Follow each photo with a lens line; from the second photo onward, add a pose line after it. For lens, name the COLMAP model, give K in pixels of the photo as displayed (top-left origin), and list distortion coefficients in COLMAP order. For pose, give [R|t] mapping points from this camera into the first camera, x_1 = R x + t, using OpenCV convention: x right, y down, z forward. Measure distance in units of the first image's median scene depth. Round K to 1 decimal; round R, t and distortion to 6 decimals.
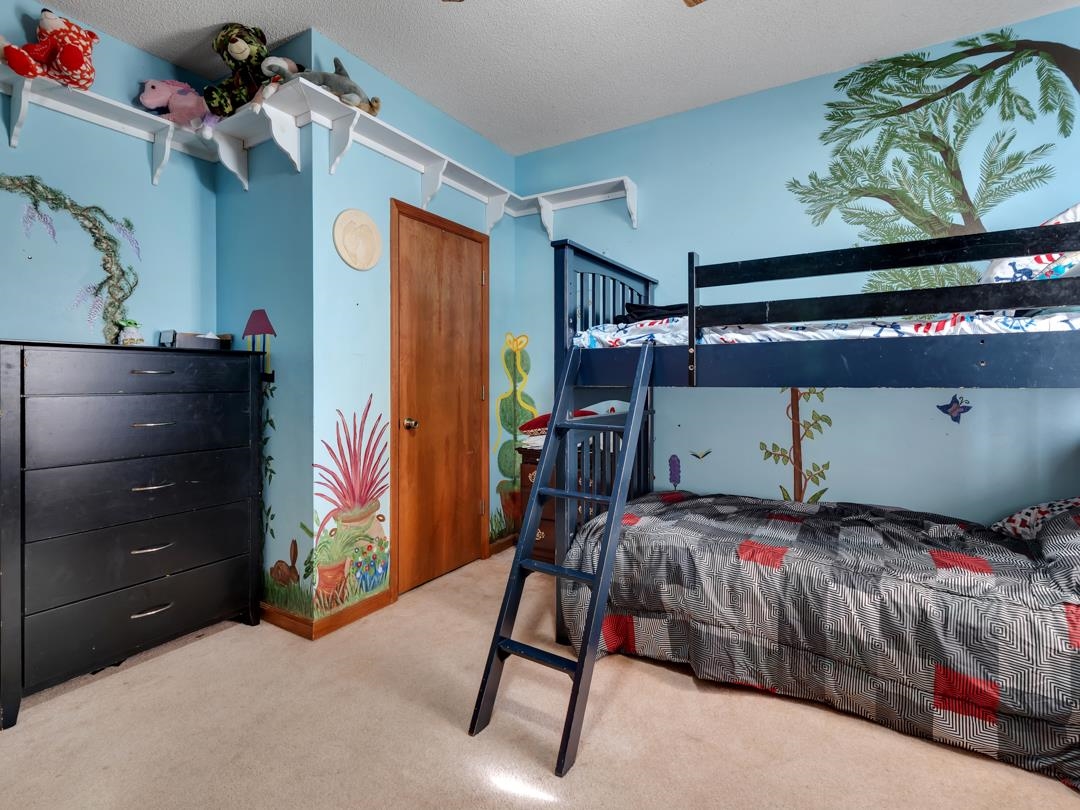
lens RADIAL K [[528.6, 0, 529.6], [0, 528.6, 386.0], [0, 0, 1]] dist [-0.008582, -0.002019]
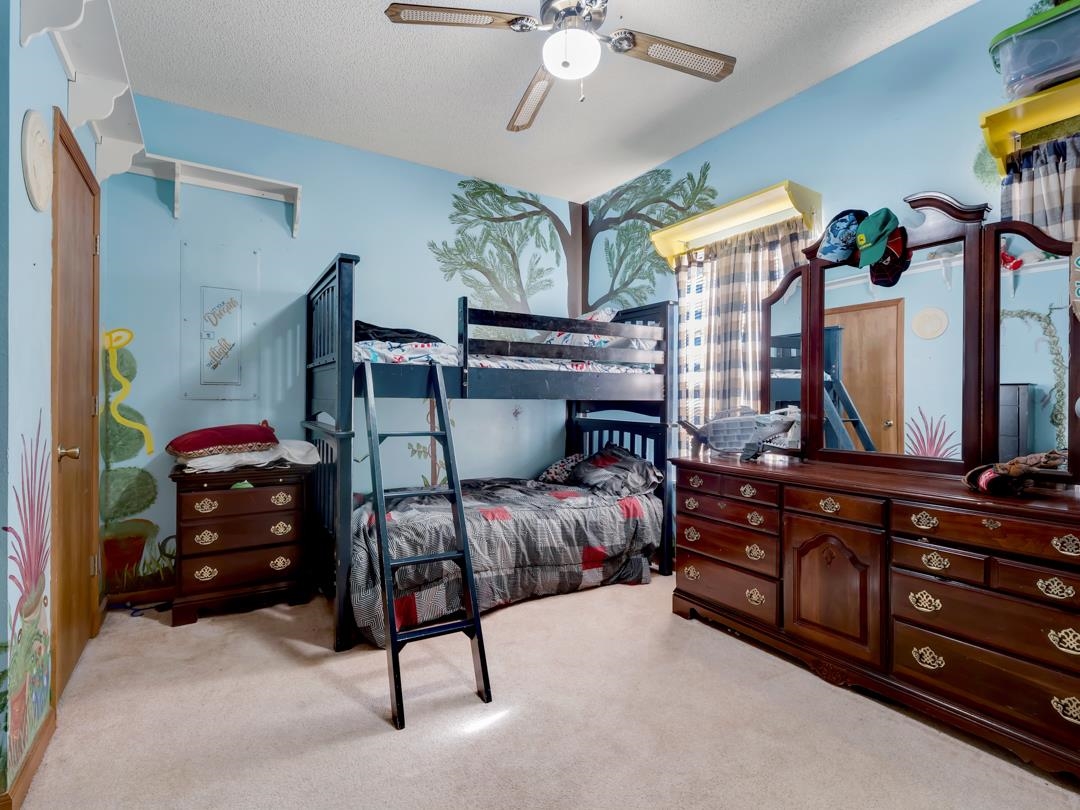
lens RADIAL K [[528.6, 0, 538.2], [0, 528.6, 400.0], [0, 0, 1]] dist [-0.008582, -0.002019]
pose [[0.438395, 0.001993, 0.898780, -0.697162], [-0.005266, 0.999986, 0.000351, 0.003458], [-0.898767, -0.004887, 0.438399, 0.222543]]
